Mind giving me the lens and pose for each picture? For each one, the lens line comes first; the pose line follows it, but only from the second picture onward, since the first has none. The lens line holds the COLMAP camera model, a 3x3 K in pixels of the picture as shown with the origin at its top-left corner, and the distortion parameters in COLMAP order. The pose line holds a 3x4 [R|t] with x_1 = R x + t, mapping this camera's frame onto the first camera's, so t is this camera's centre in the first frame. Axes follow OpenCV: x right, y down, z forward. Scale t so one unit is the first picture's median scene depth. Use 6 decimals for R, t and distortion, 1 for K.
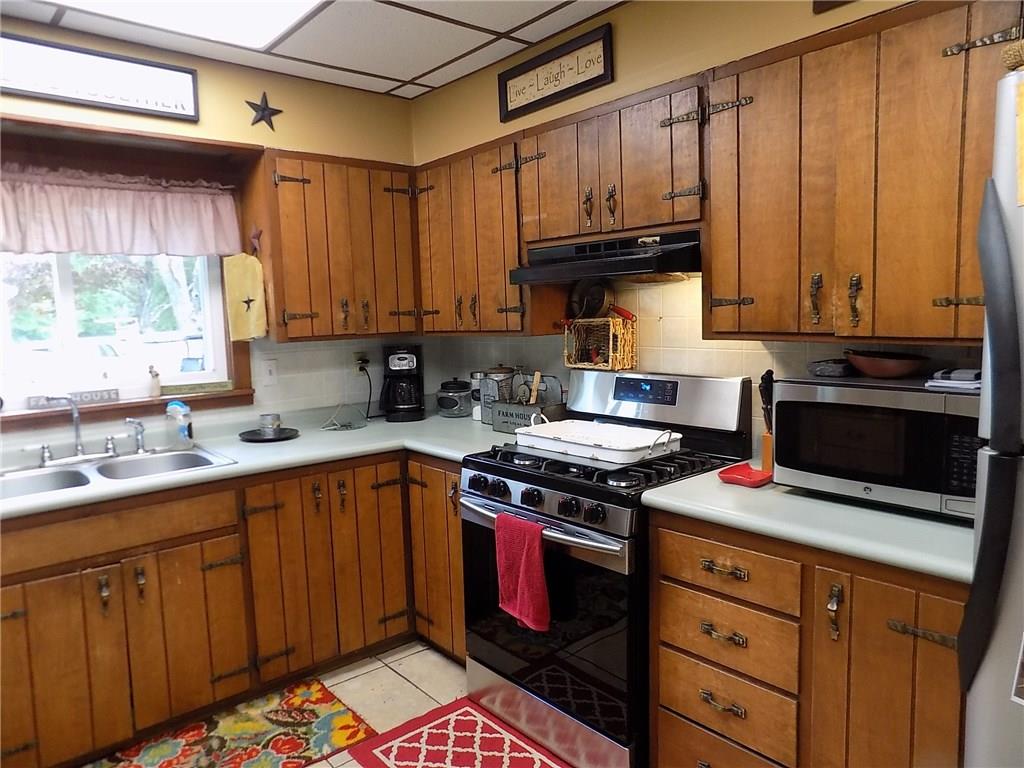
lens RADIAL K [[693.2, 0, 512.0], [0, 693.2, 384.0], [0, 0, 1]] dist [-0.064083, 0.076868]
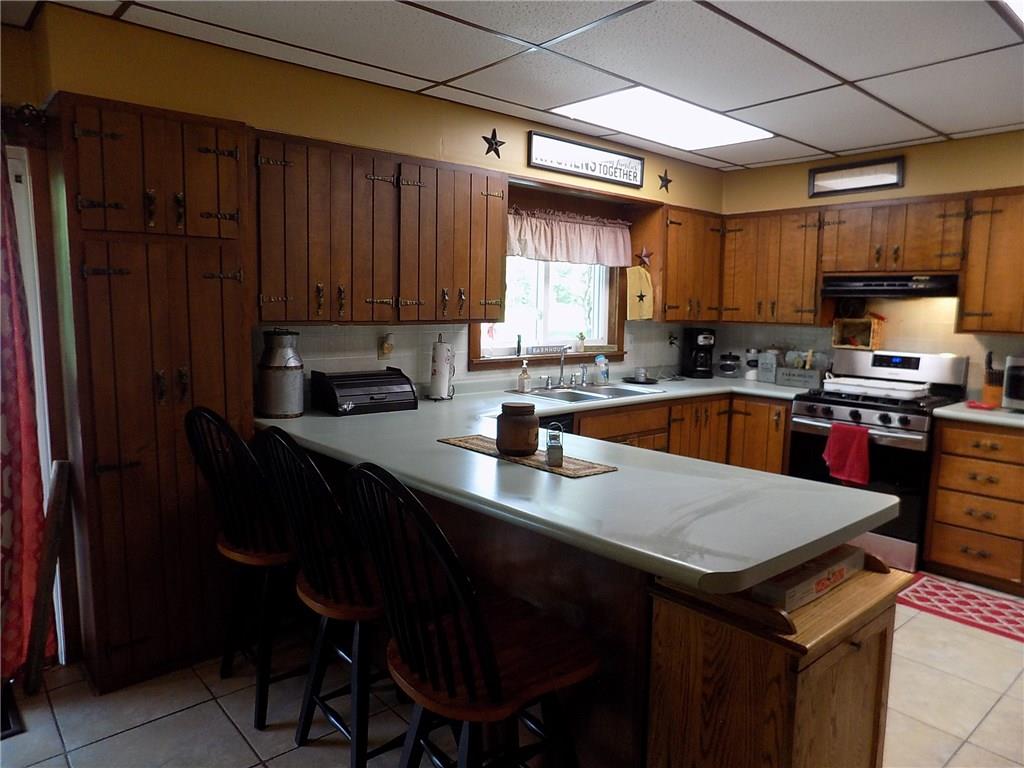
lens RADIAL K [[680.5, 0, 512.0], [0, 680.5, 384.0], [0, 0, 1]] dist [-0.092203, 0.081460]
pose [[0.998636, 0.050322, 0.013936, -0.732617], [-0.050448, 0.998688, 0.008822, 0.091071], [-0.013474, -0.009513, 0.999864, -0.611685]]
